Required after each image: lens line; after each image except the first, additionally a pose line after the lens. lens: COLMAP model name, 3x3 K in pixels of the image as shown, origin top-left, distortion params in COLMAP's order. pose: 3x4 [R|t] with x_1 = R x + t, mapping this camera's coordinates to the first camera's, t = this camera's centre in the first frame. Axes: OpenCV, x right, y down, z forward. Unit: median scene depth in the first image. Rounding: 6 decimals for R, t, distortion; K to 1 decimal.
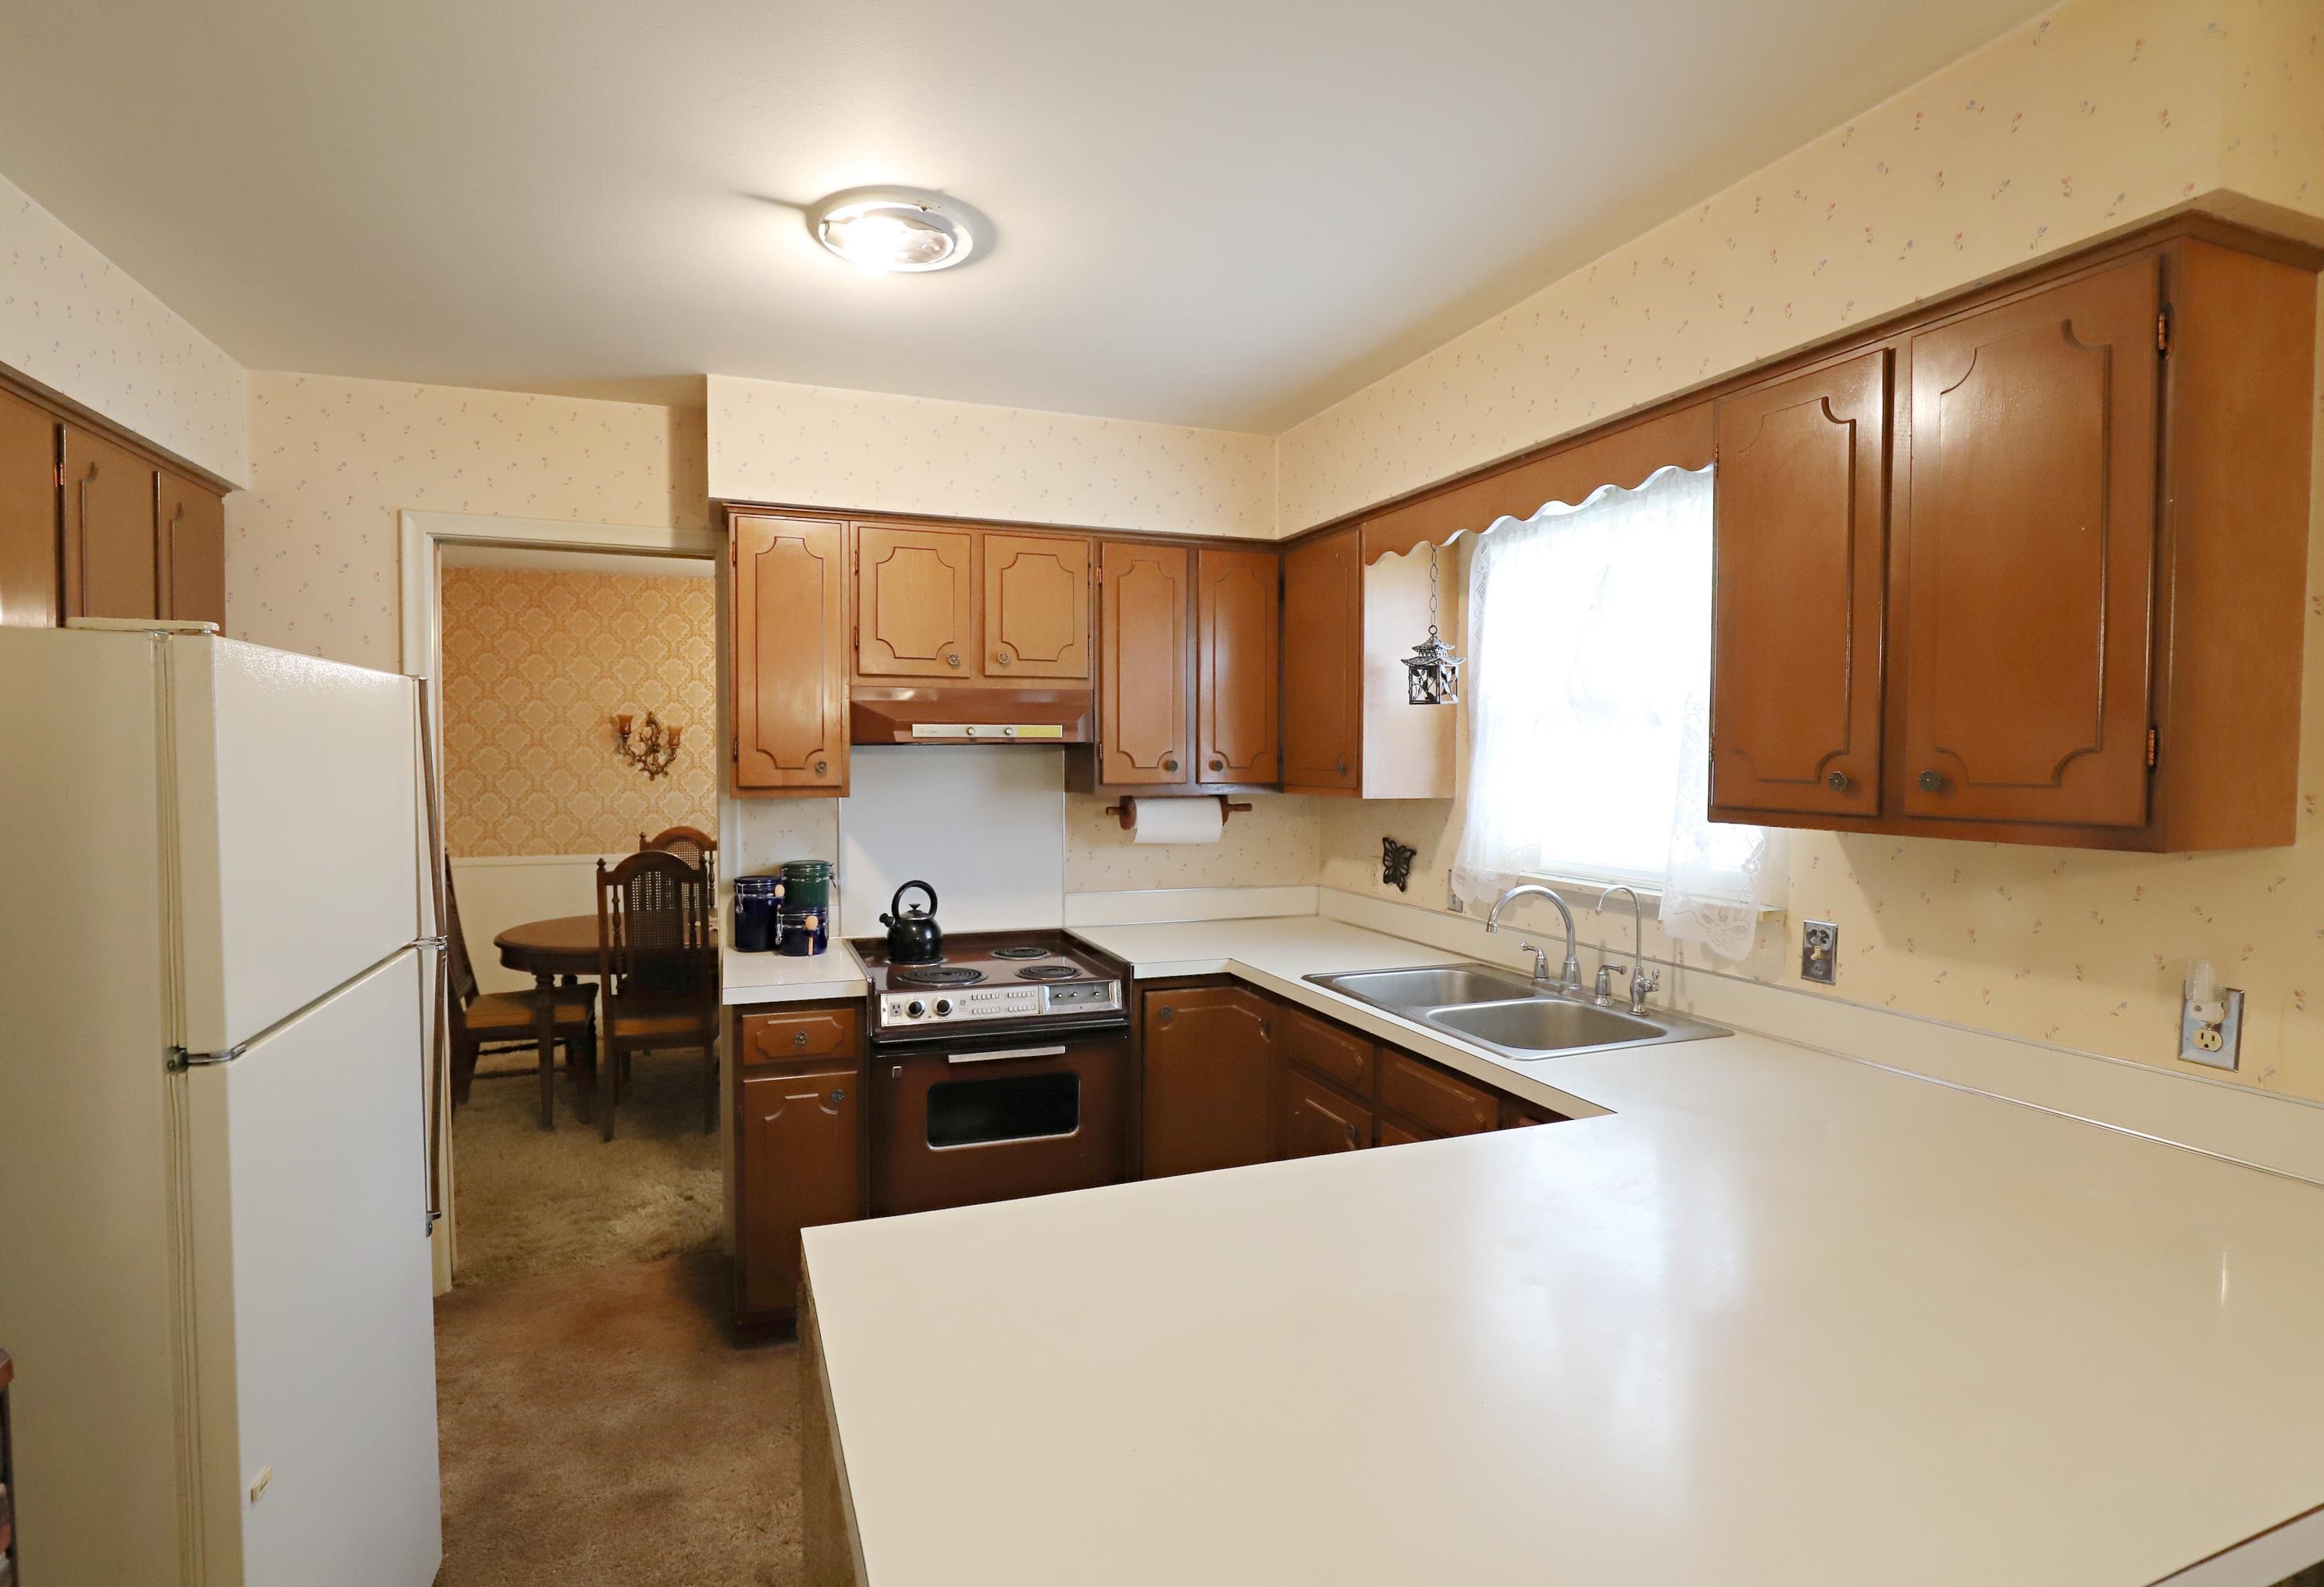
lens RADIAL K [[1124.5, 0, 1135.6], [0, 1124.5, 793.0], [0, 0, 1]] dist [-0.031613, -0.000252]
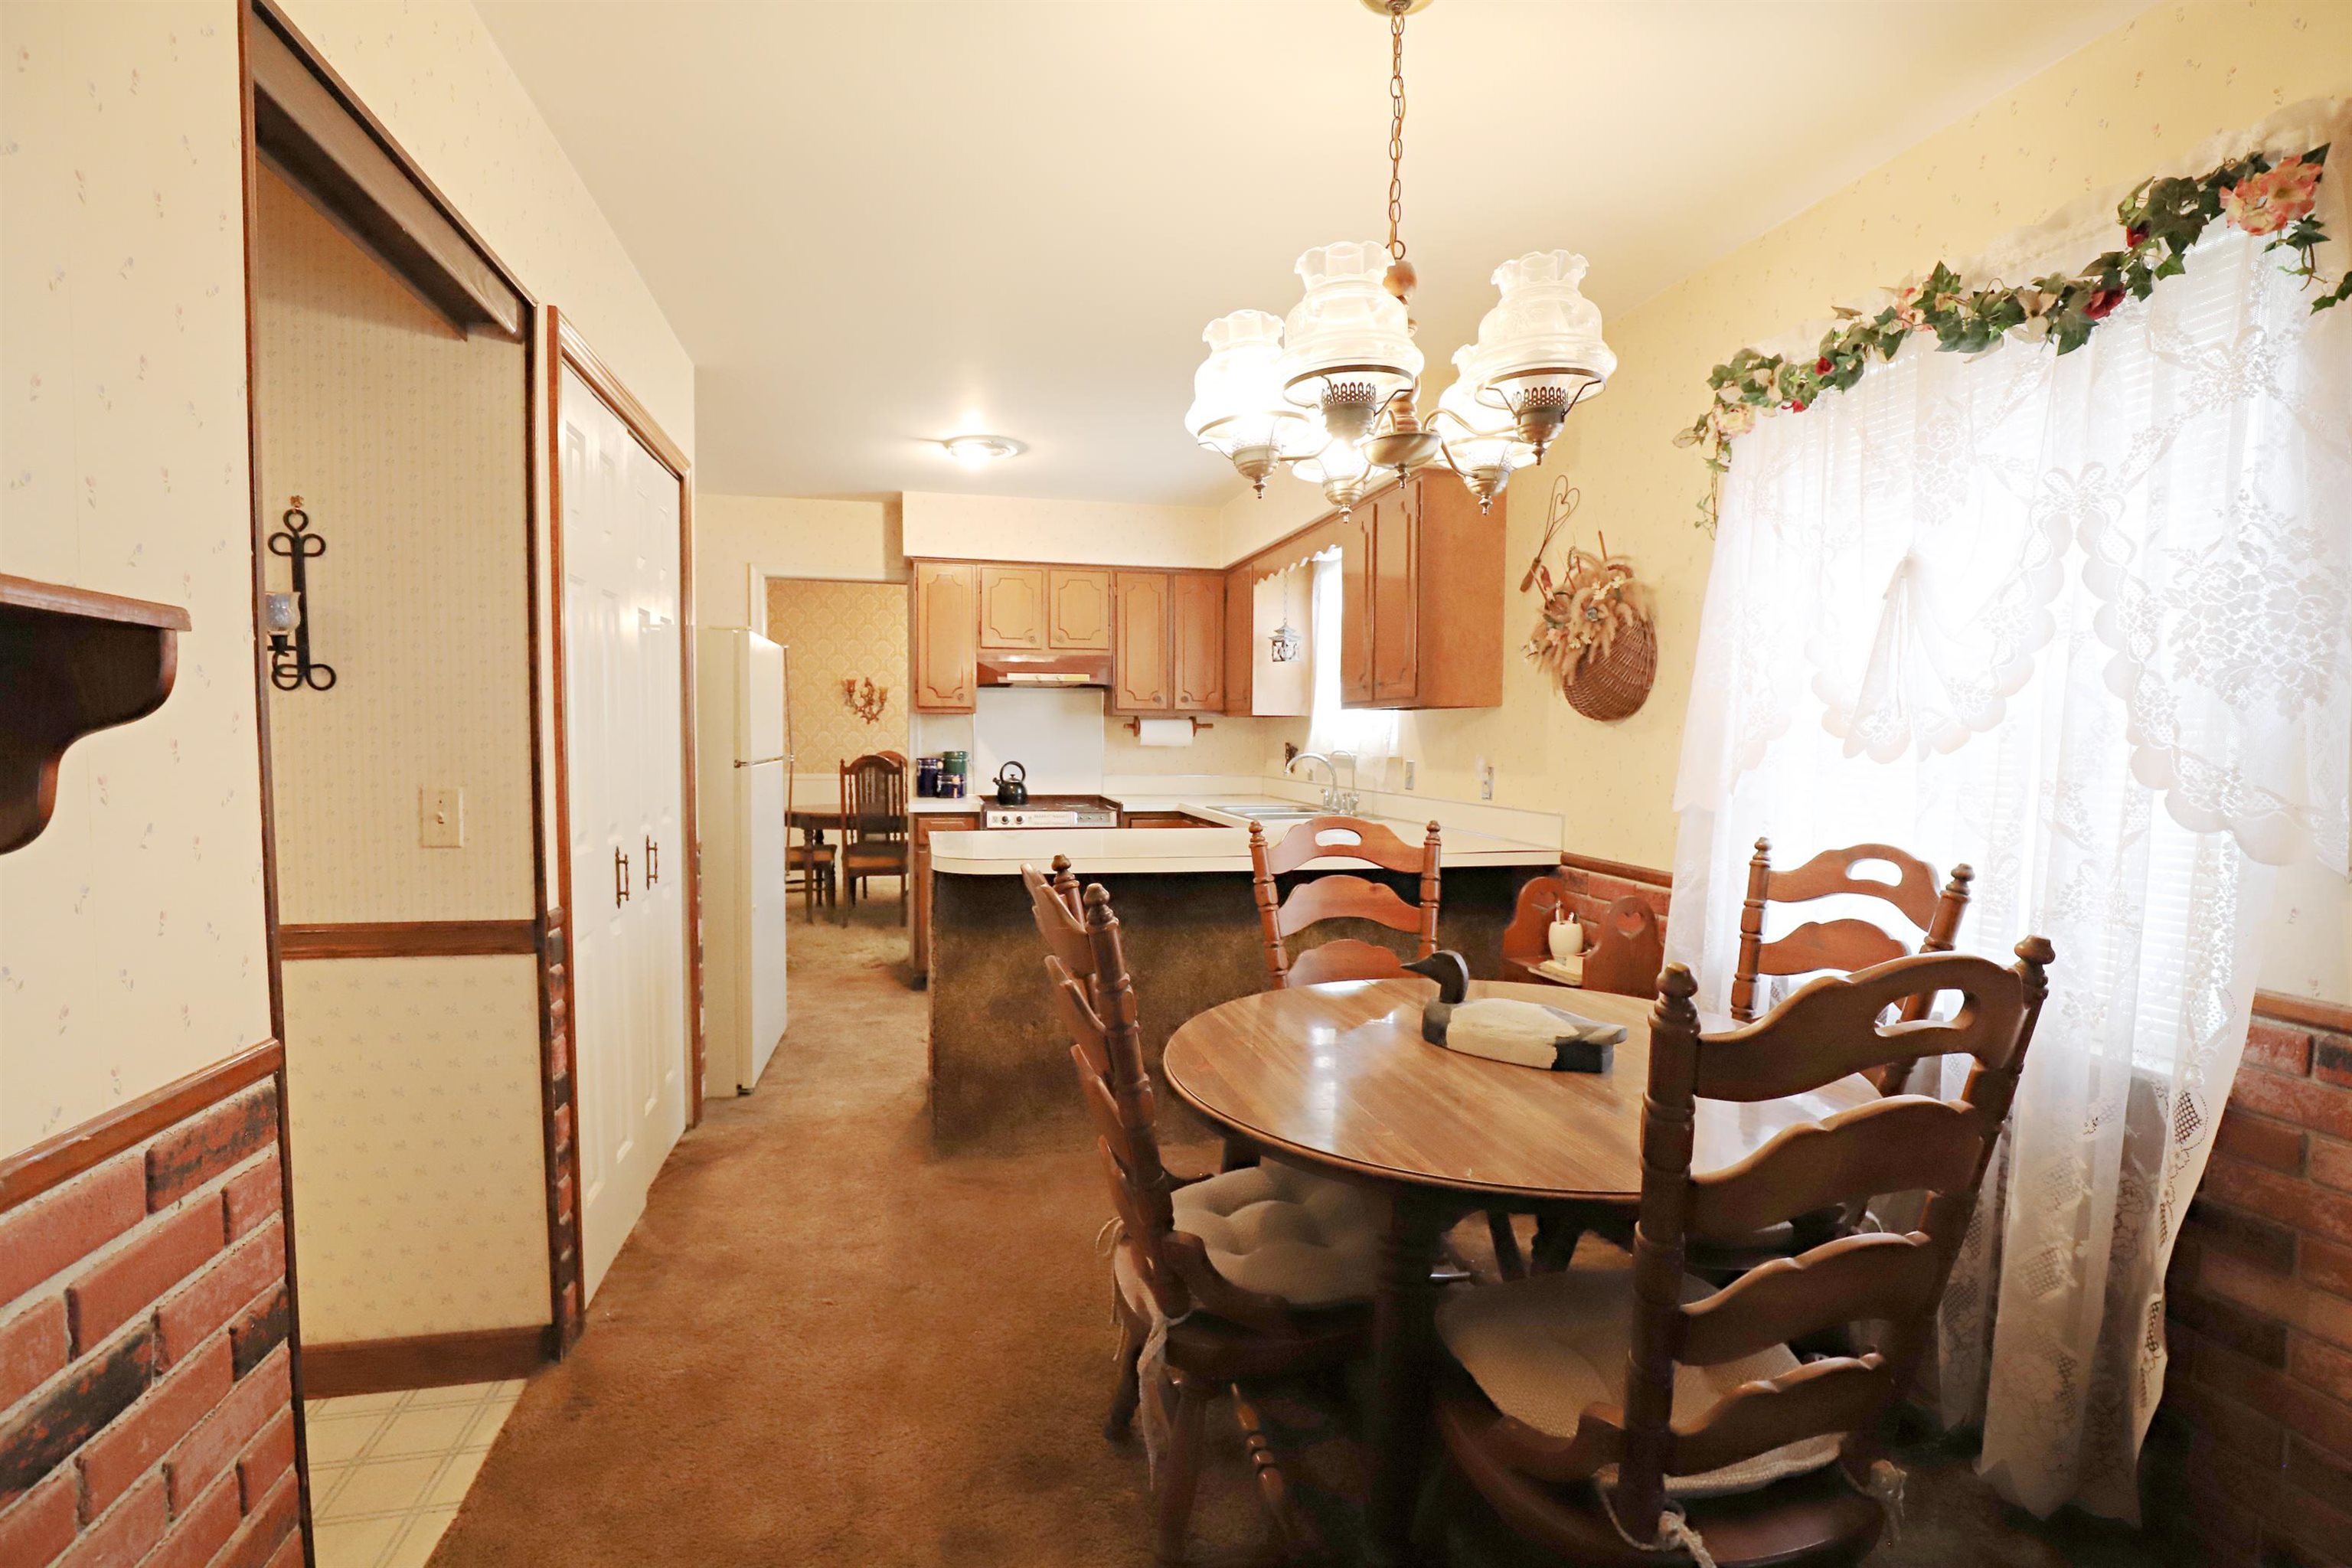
lens RADIAL K [[1113.4, 0, 1176.0], [0, 1113.4, 784.0], [0, 0, 1]] dist [-0.024091, -0.000049]
pose [[0.991526, 0.009643, -0.129551, 0.306561], [-0.008373, 0.999911, 0.010349, 0.096783], [0.129639, -0.009176, 0.991519, -0.769794]]
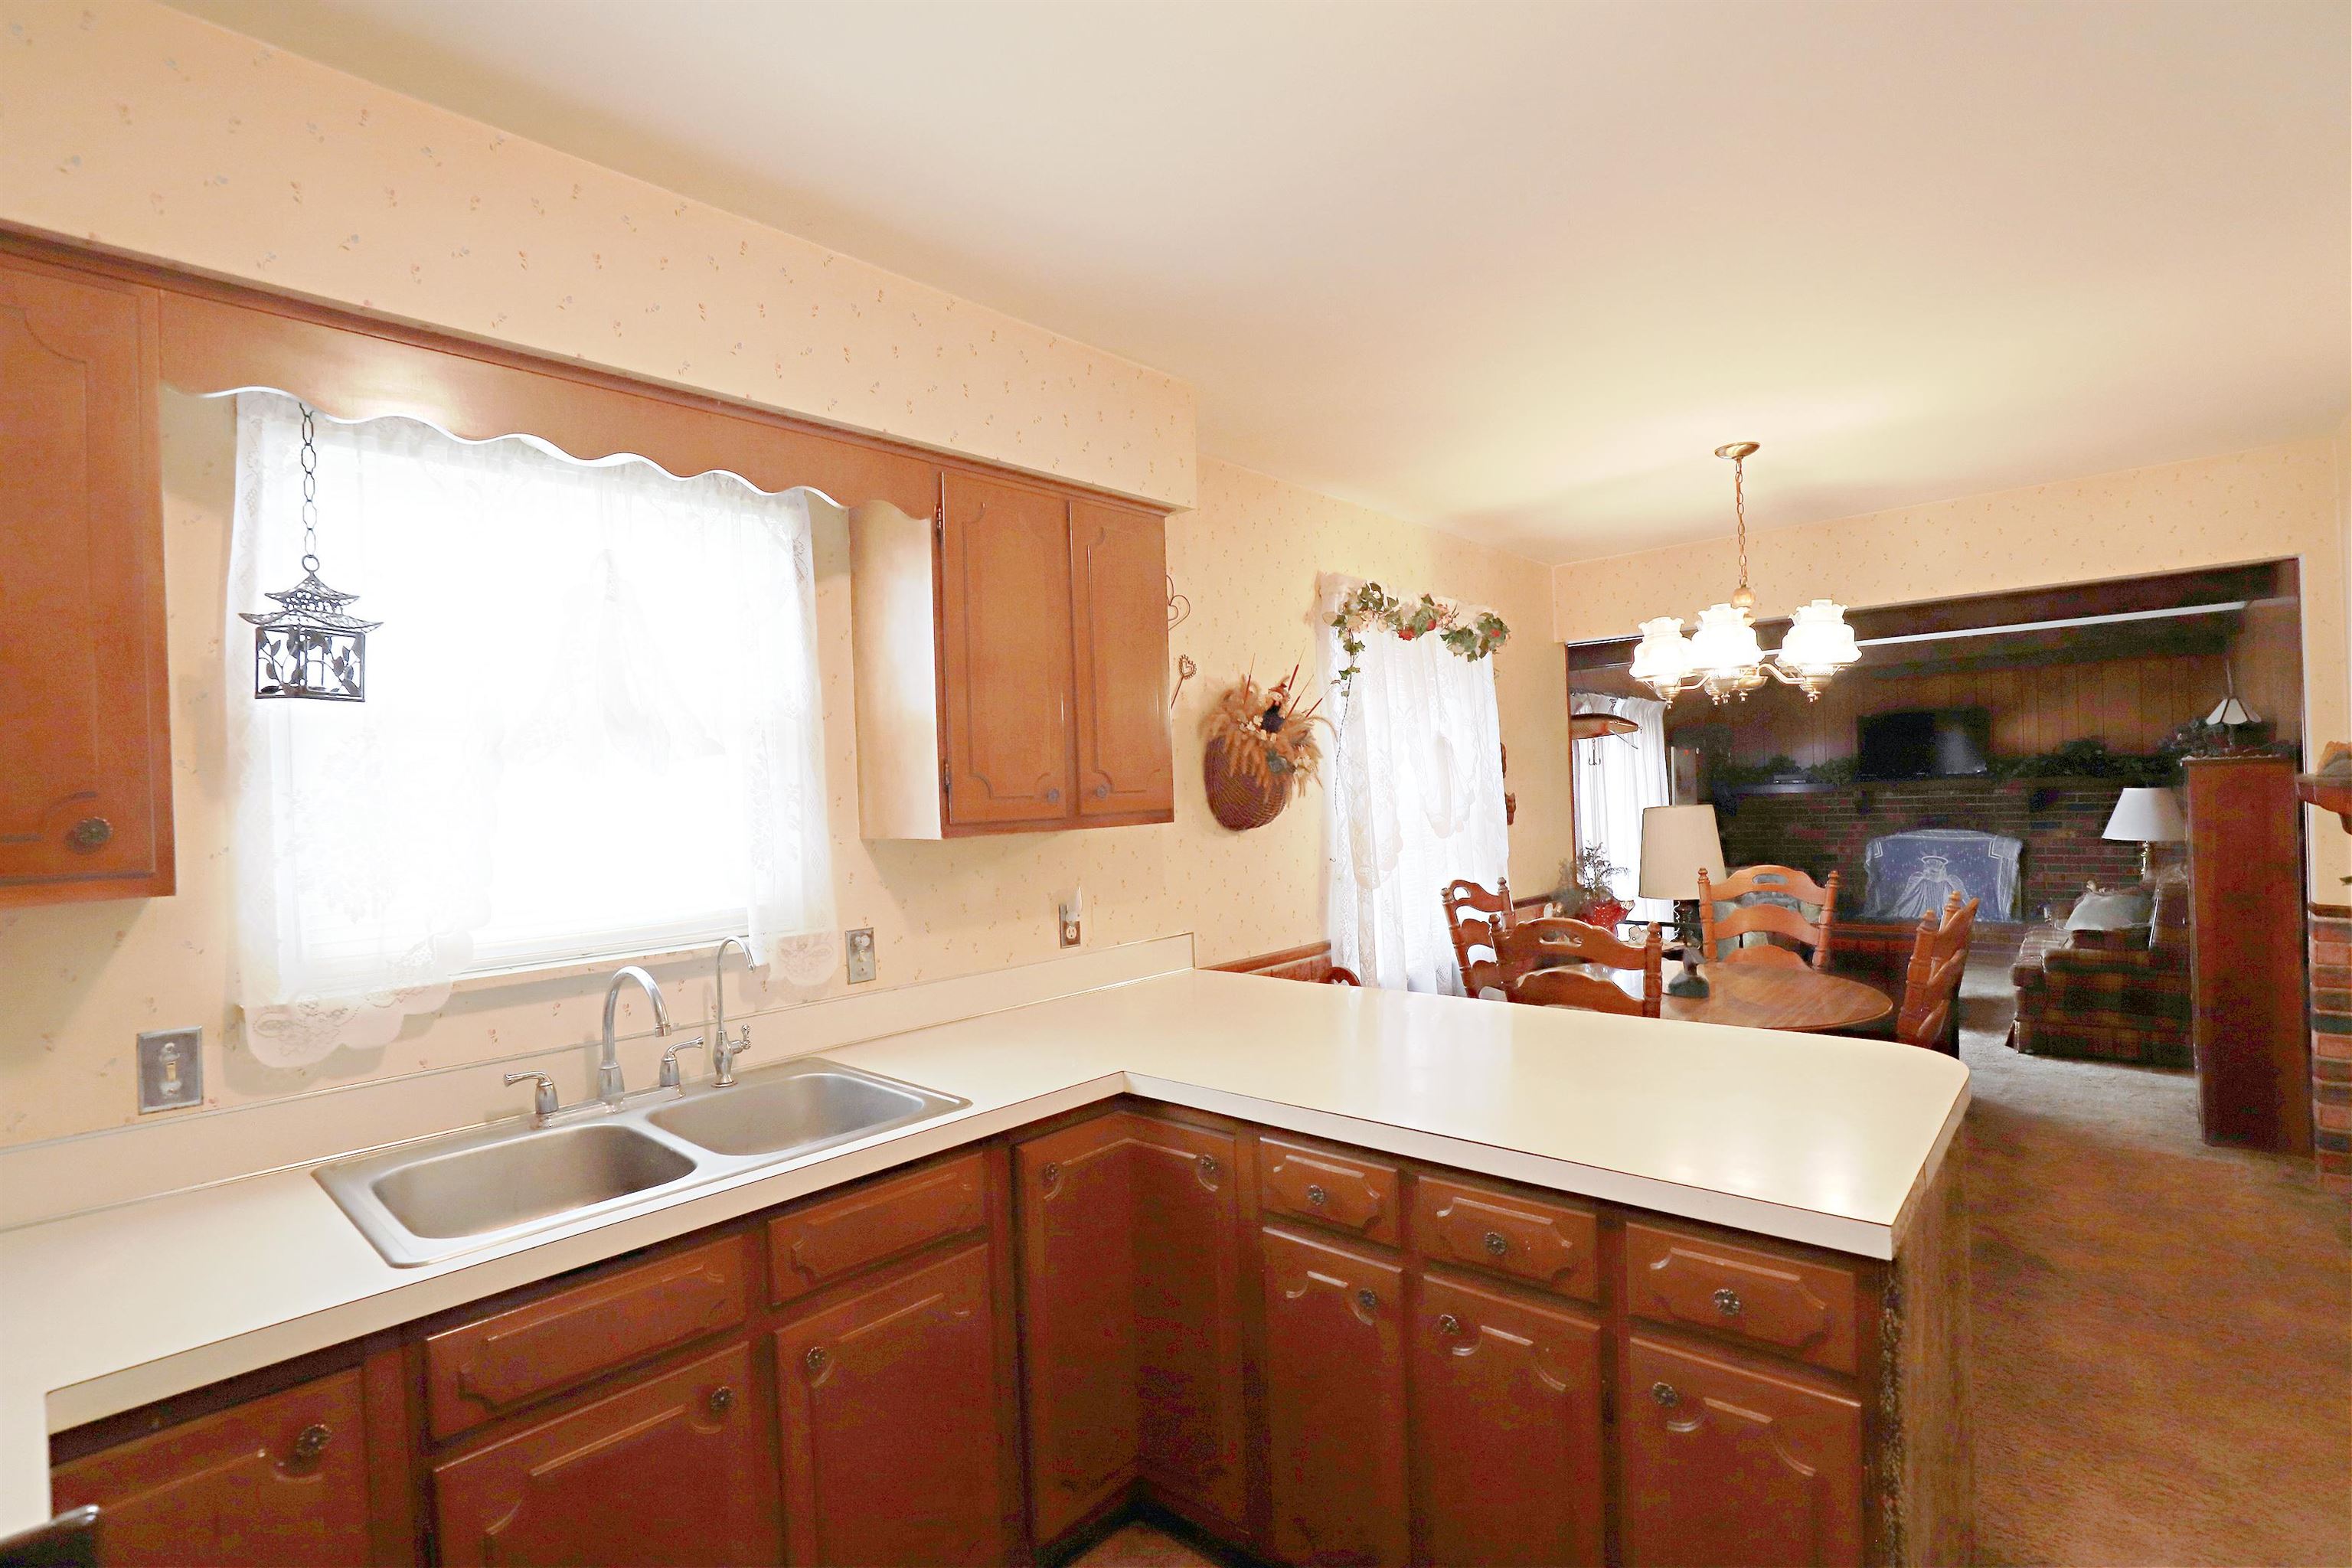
lens RADIAL K [[1113.4, 0, 1176.0], [0, 1113.4, 784.0], [0, 0, 1]] dist [-0.024091, -0.000049]
pose [[-0.465883, 0.013621, 0.884742, -0.365355], [0.064522, 0.997743, 0.018615, -0.021890], [-0.882491, 0.065758, -0.465710, 0.826192]]
